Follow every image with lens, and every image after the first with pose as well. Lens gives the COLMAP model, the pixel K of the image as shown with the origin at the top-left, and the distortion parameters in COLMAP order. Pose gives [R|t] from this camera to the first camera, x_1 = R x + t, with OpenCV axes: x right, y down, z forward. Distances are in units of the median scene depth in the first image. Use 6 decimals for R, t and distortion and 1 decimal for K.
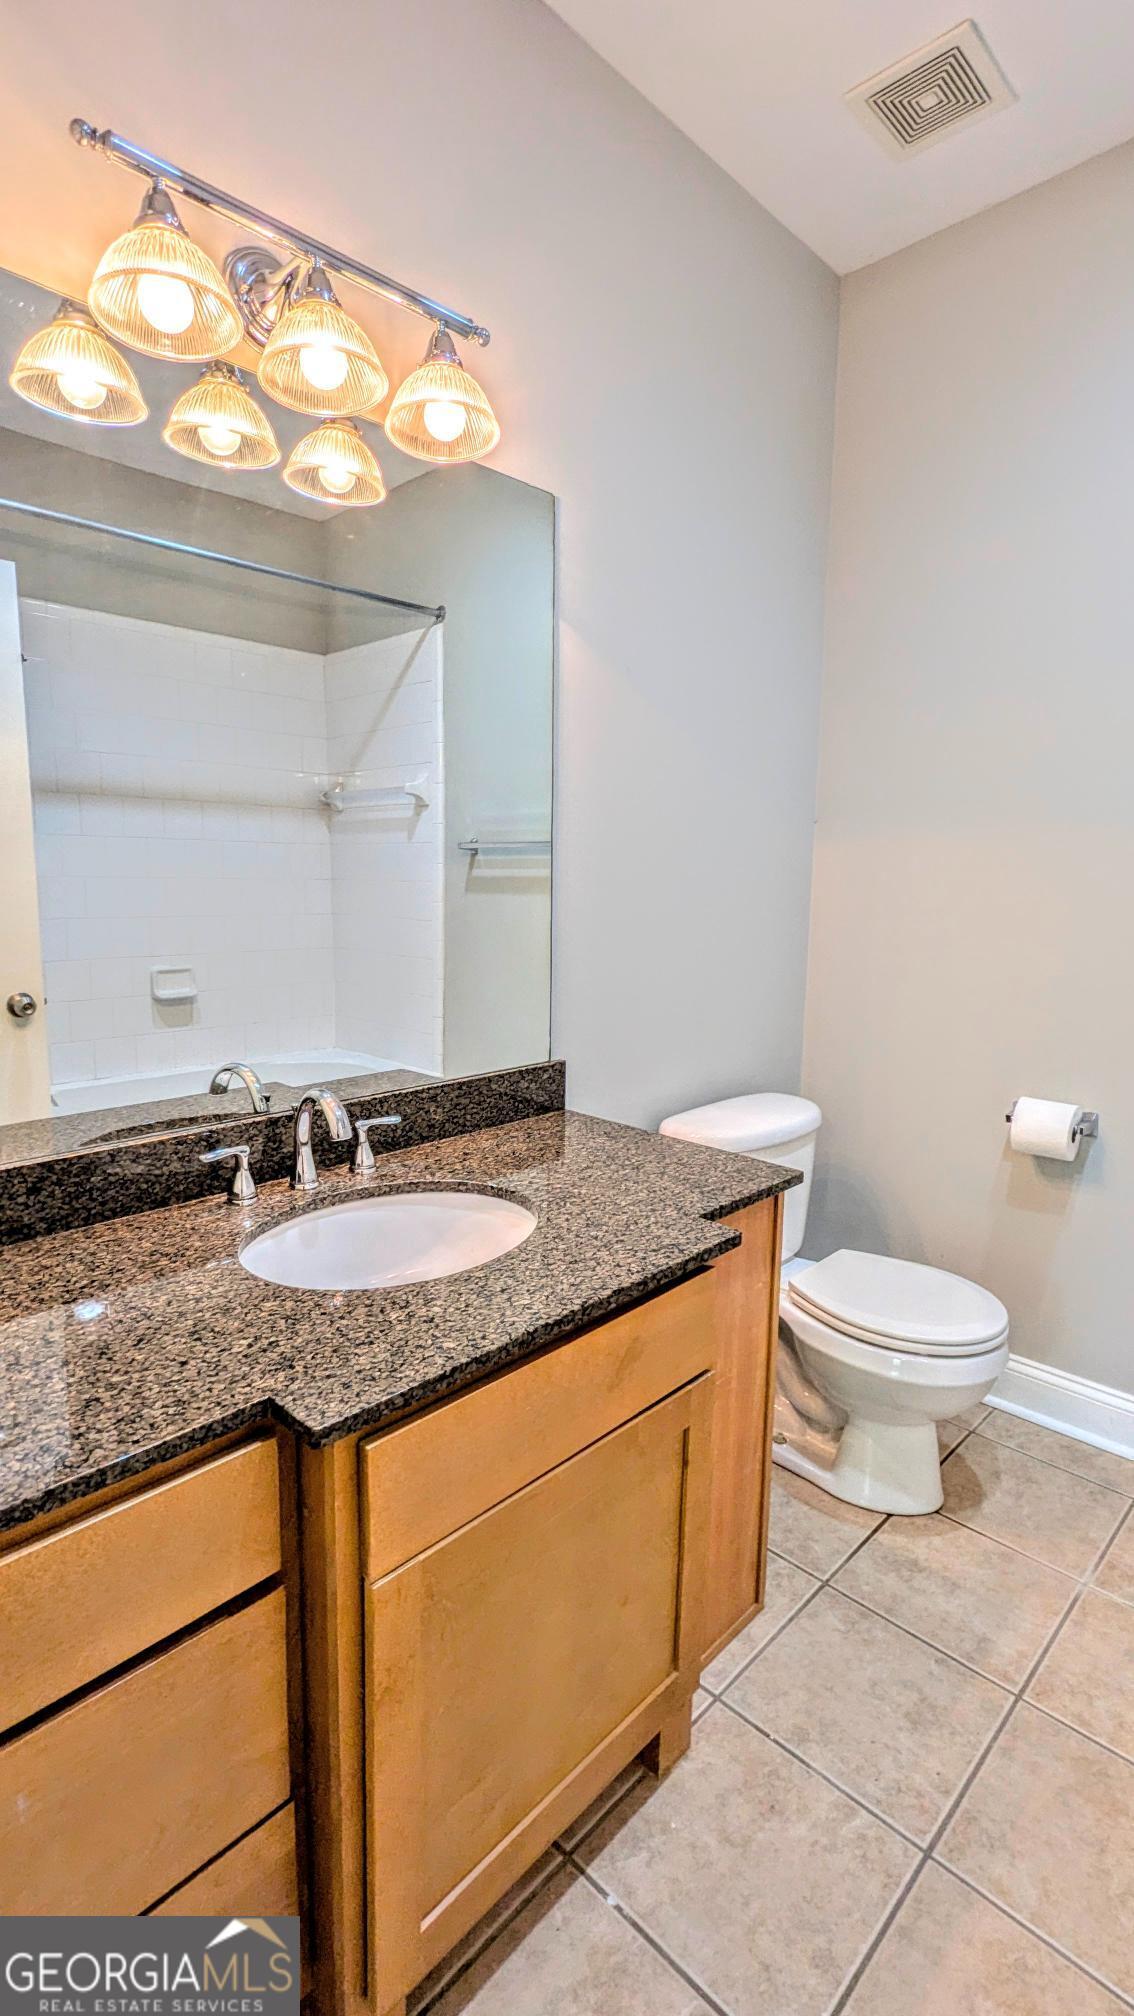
lens RADIAL K [[942.4, 0, 564.2], [0, 942.4, 1014.3], [0, 0, 1]] dist [-0.000469, -0.000261]
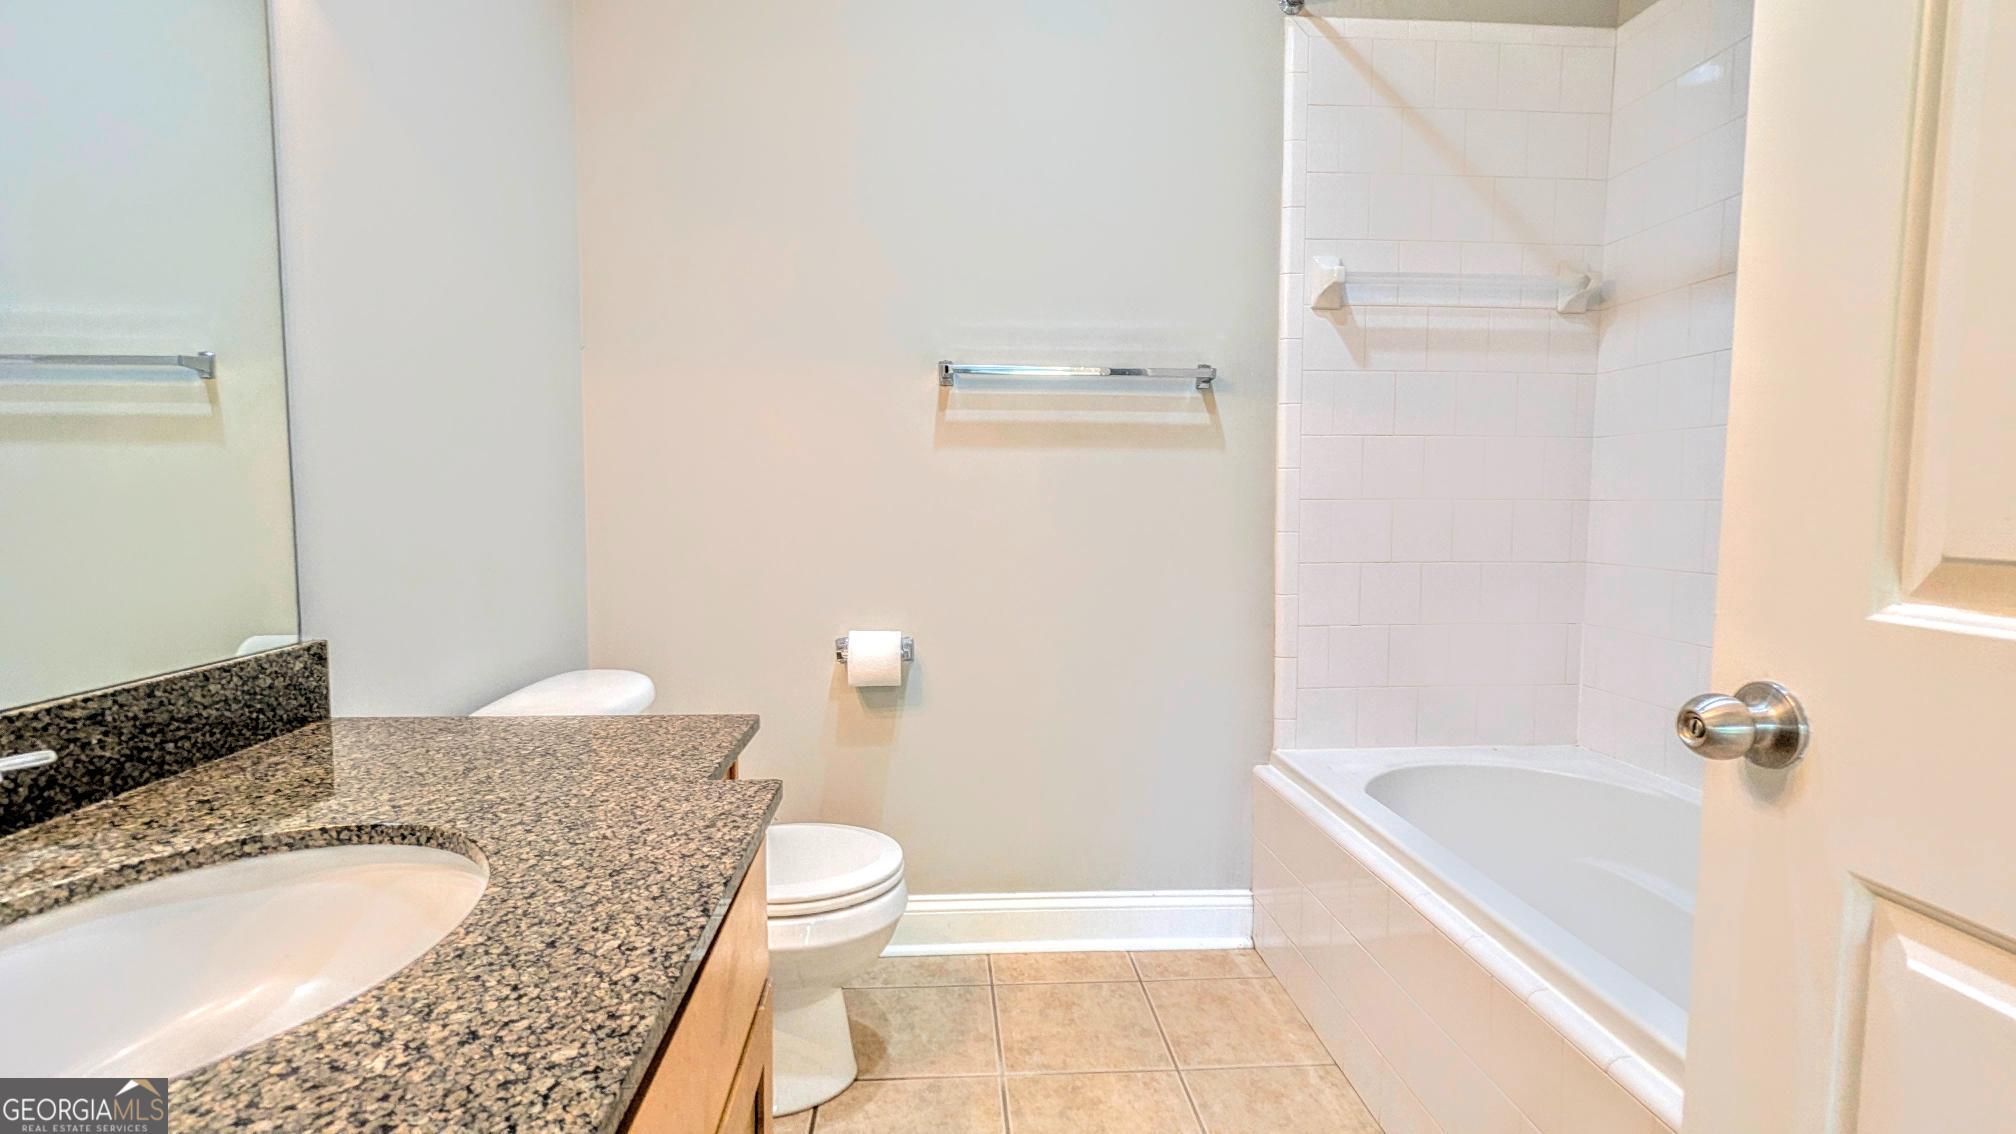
lens RADIAL K [[948.9, 0, 1008.0], [0, 948.9, 567.0], [0, 0, 1]] dist [0.000238, 0.001389]
pose [[0.668139, -0.066736, 0.741037, -0.181368], [0.113981, 0.993394, -0.013306, 0.068385], [-0.735254, 0.093354, 0.671332, 0.252489]]
